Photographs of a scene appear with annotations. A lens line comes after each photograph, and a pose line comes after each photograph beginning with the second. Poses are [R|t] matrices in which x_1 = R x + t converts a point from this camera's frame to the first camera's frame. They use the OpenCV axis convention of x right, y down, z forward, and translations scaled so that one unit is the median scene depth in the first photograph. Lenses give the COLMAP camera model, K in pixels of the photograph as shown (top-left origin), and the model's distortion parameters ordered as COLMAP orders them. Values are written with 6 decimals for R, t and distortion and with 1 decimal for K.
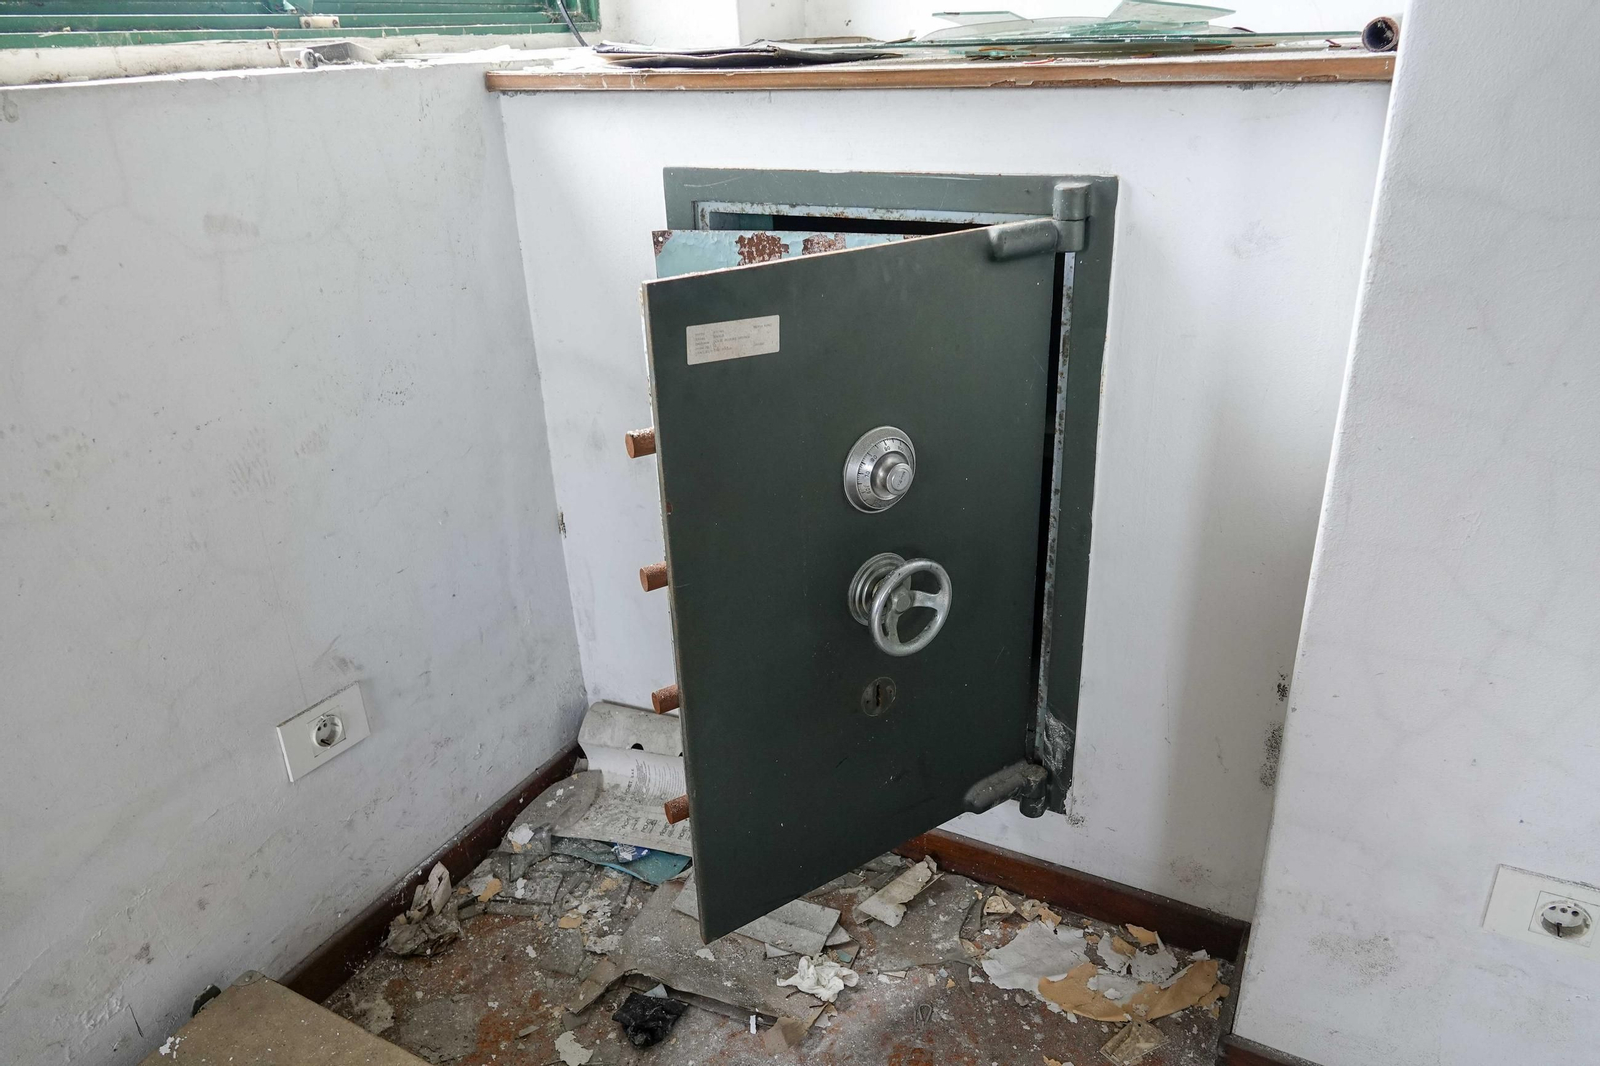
lens RADIAL K [[1113.6, 0, 803.5], [0, 1113.6, 533.6], [0, 0, 1]] dist [0.000736, 0.002705]
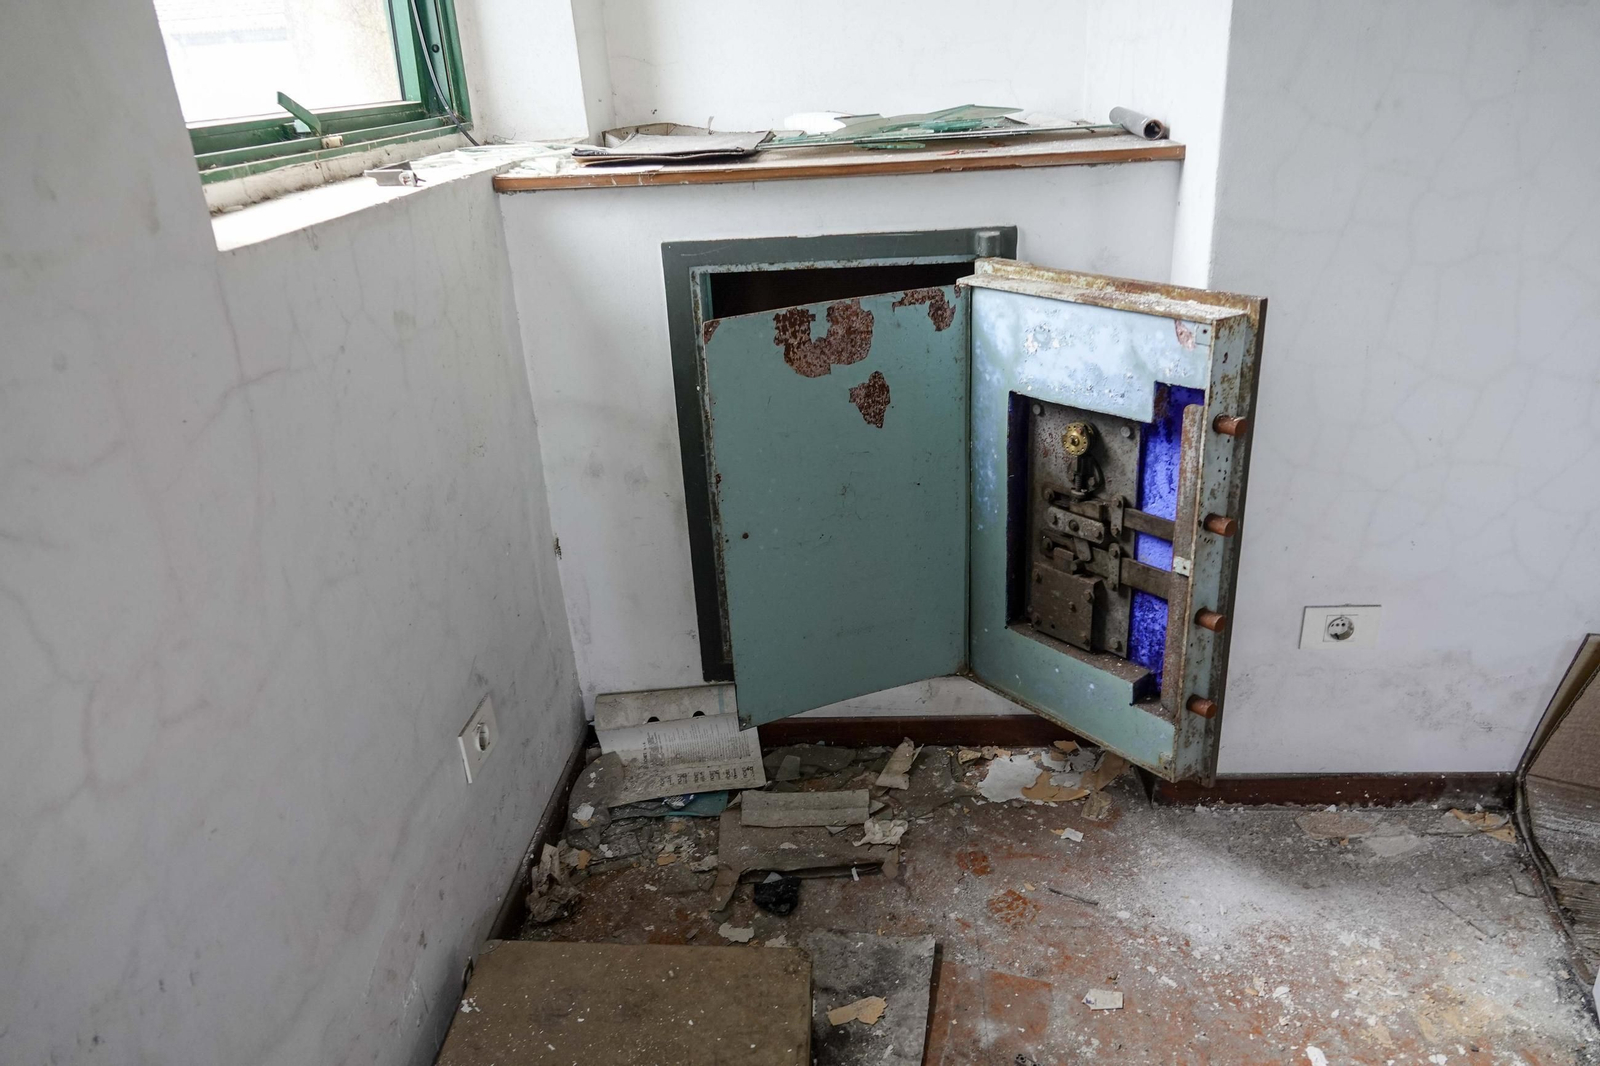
lens RADIAL K [[1116.2, 0, 801.3], [0, 1116.2, 536.0], [0, 0, 1]] dist [0.004683, 0.000706]
pose [[0.909461, -0.178023, 0.375750, -0.486769], [0.189534, 0.981853, 0.006436, 0.023242], [-0.370077, 0.065364, 0.926699, -0.213365]]
